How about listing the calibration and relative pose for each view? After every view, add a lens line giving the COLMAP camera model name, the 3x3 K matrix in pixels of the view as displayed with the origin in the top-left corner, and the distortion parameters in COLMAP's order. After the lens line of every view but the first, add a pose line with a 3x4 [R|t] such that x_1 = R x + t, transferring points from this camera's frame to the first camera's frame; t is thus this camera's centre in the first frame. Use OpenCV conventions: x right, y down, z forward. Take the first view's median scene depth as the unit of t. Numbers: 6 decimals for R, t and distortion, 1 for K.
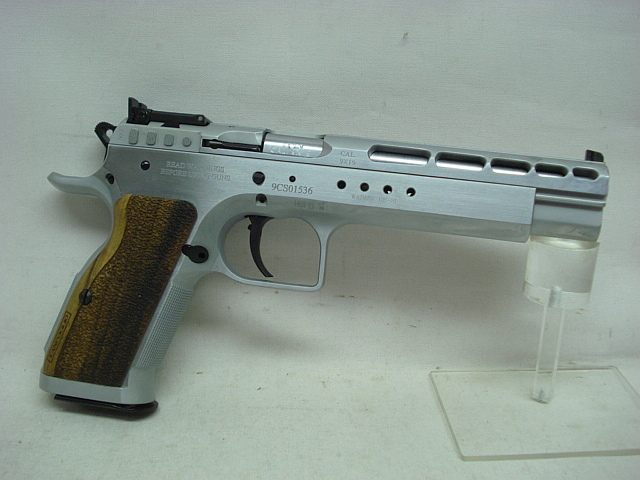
lens RADIAL K [[721.8, 0, 320.0], [0, 721.8, 240.0], [0, 0, 1]] dist [-0.090140, -0.024366]
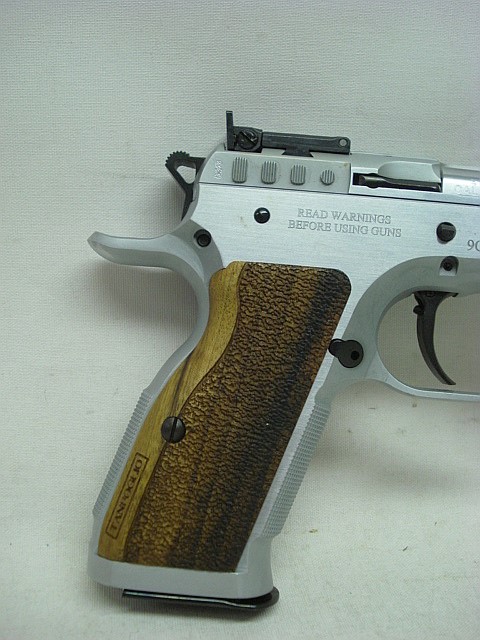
lens RADIAL K [[721.8, 0, 240.0], [0, 721.8, 320.0], [0, 0, 1]] dist [-0.090140, -0.024366]
pose [[0.995610, -0.028734, 0.089076, -0.322071], [0.030778, 0.999291, -0.021662, 0.000808], [-0.088391, 0.024308, 0.995789, 0.373794]]
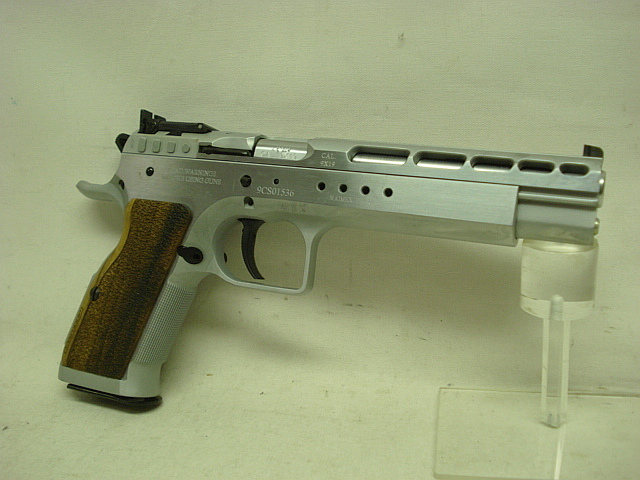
lens RADIAL K [[721.8, 0, 320.0], [0, 721.8, 240.0], [0, 0, 1]] dist [-0.090140, -0.024366]
pose [[0.965415, 0.007526, -0.260610, 0.279269], [-0.022272, 0.998310, -0.053676, 0.049242], [0.259766, 0.057623, 0.963951, 0.043264]]
